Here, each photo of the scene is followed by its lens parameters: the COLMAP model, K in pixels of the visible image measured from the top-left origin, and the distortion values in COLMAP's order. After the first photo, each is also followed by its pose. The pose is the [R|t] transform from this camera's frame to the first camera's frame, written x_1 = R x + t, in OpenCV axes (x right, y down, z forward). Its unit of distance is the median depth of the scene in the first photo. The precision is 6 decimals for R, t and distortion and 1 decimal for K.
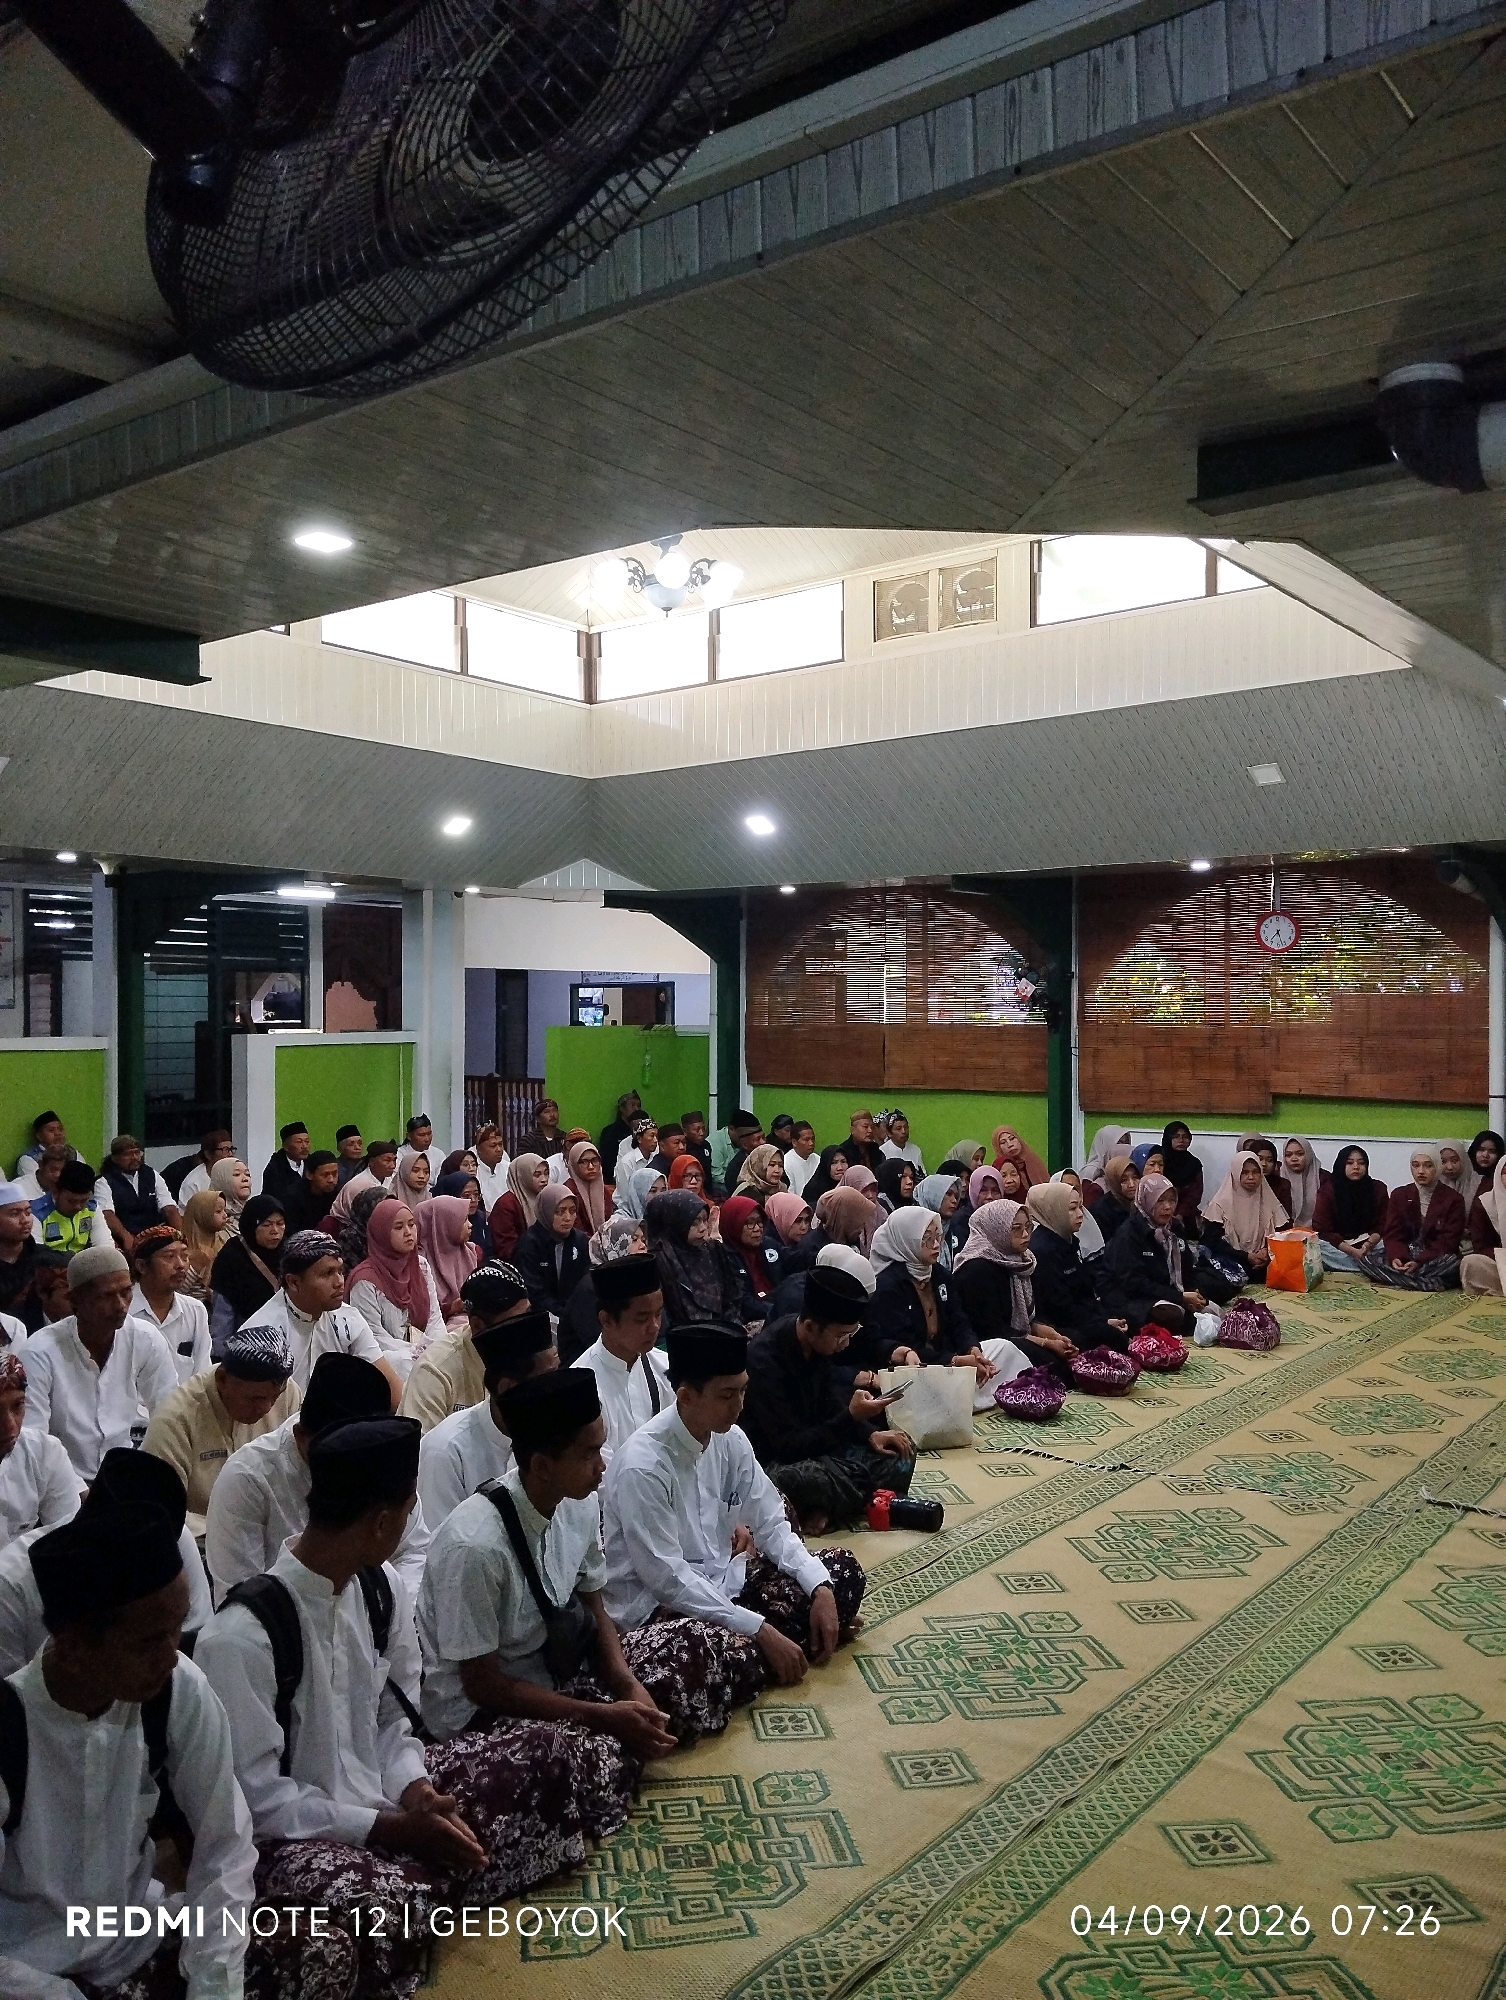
lens RADIAL K [[1659.8, 0, 751.8], [0, 1659.8, 1011.7], [0, 0, 1]] dist [0.025594, -0.016739]
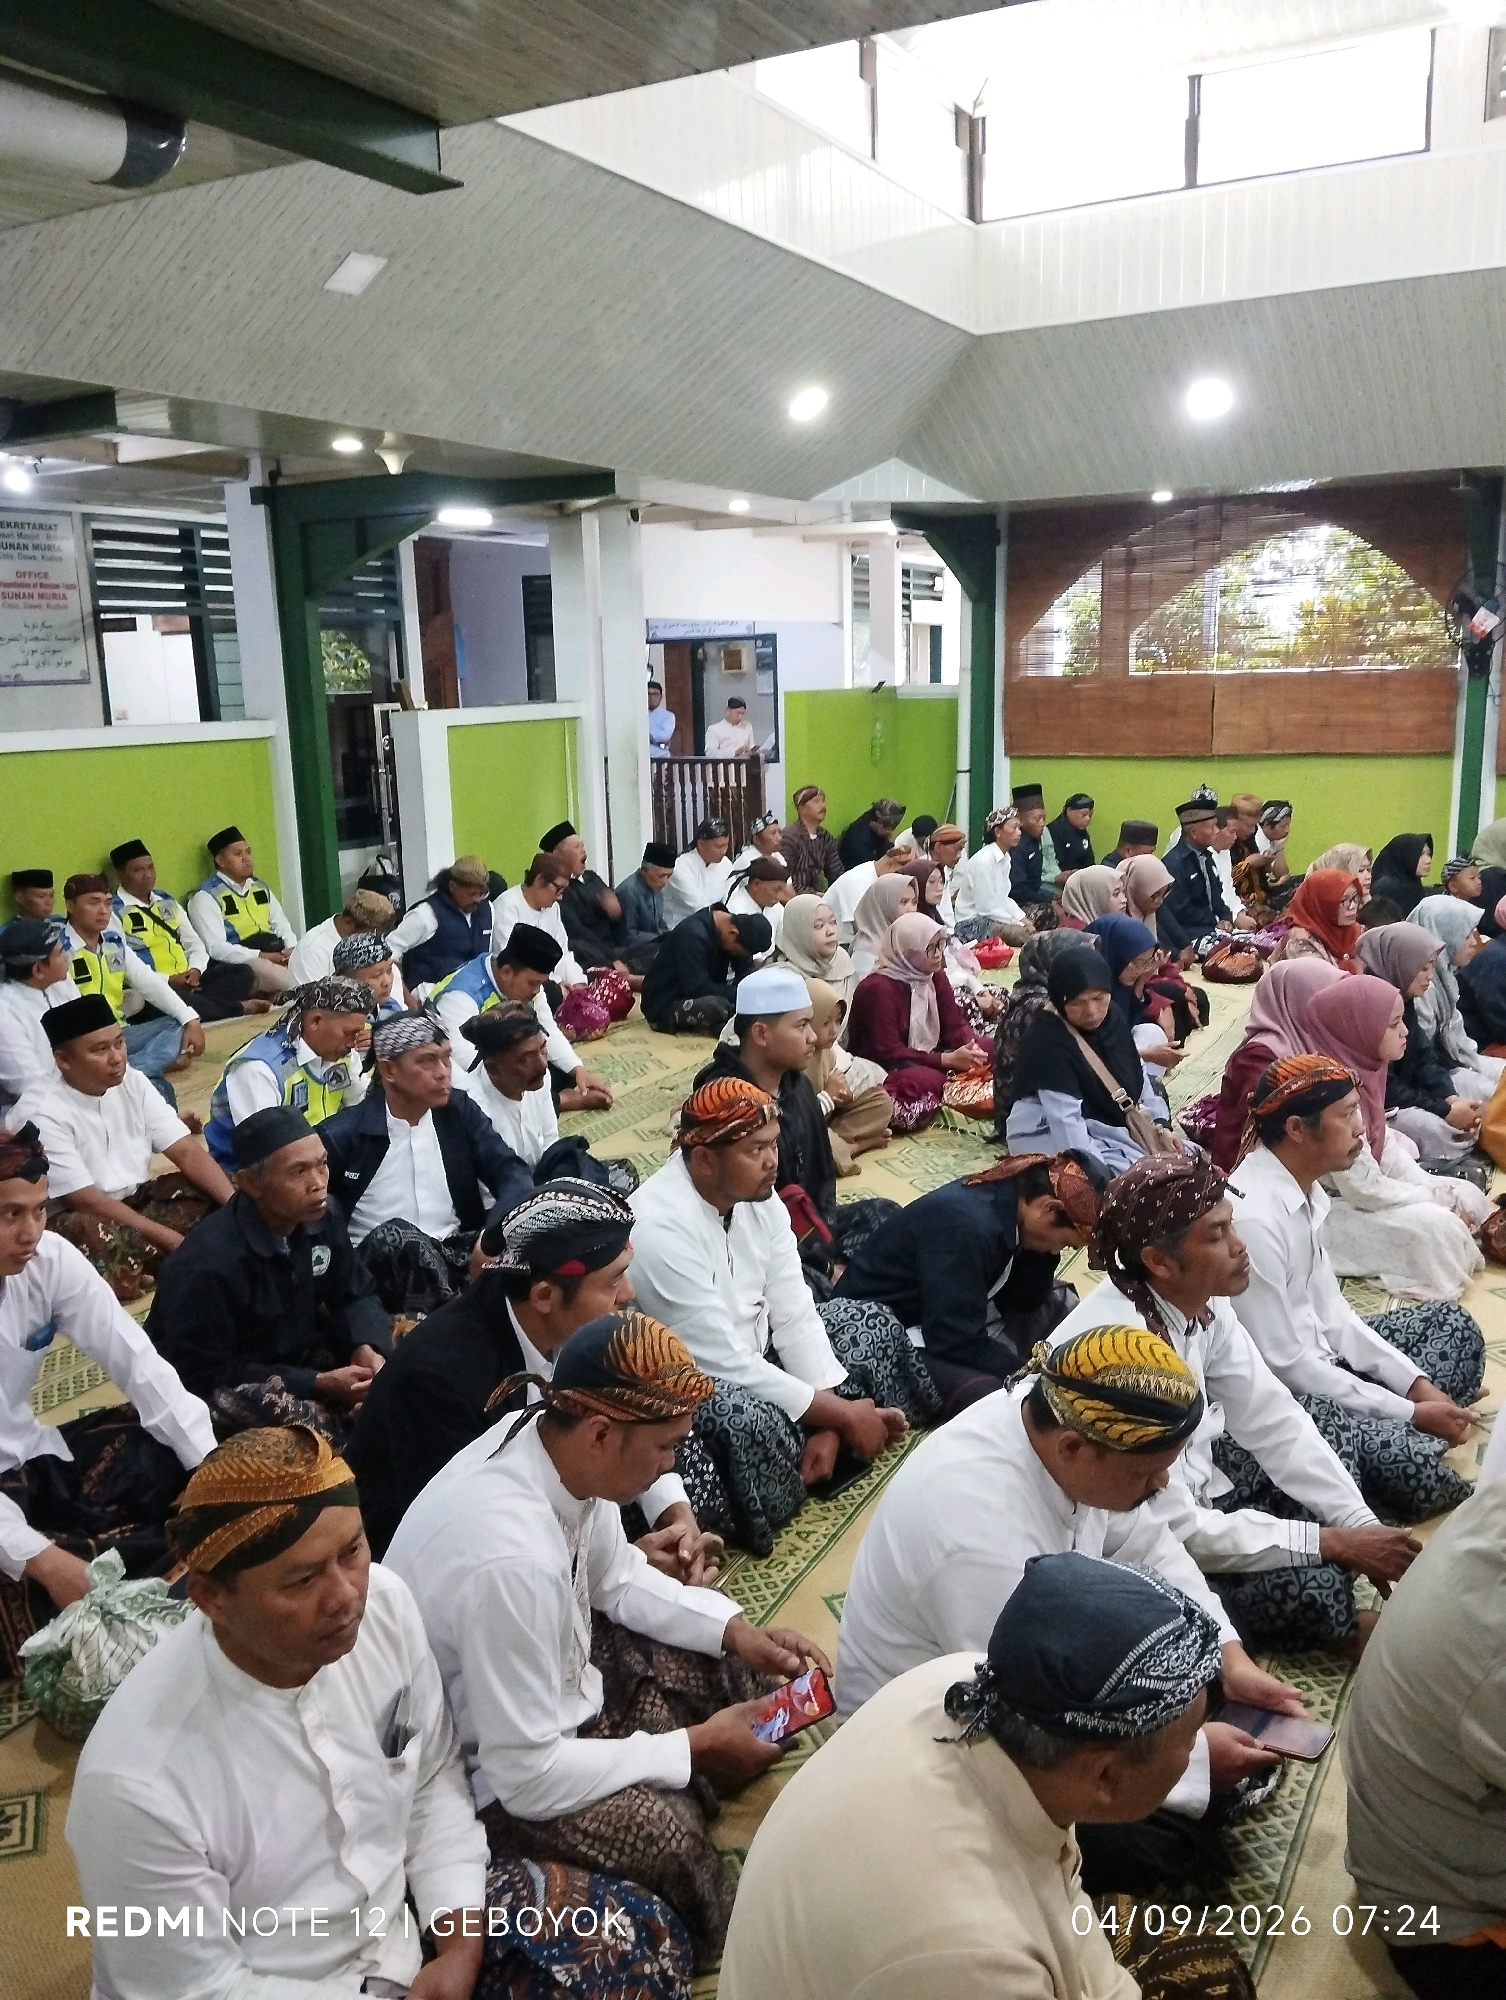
lens RADIAL K [[1659.8, 0, 746.7], [0, 1659.8, 995.6], [0, 0, 1]] dist [0.025594, -0.016739]
pose [[0.987513, -0.055105, 0.147583, -0.301508], [0.026002, 0.980992, 0.192299, -0.001039], [-0.155374, -0.186060, 0.970175, 0.246817]]
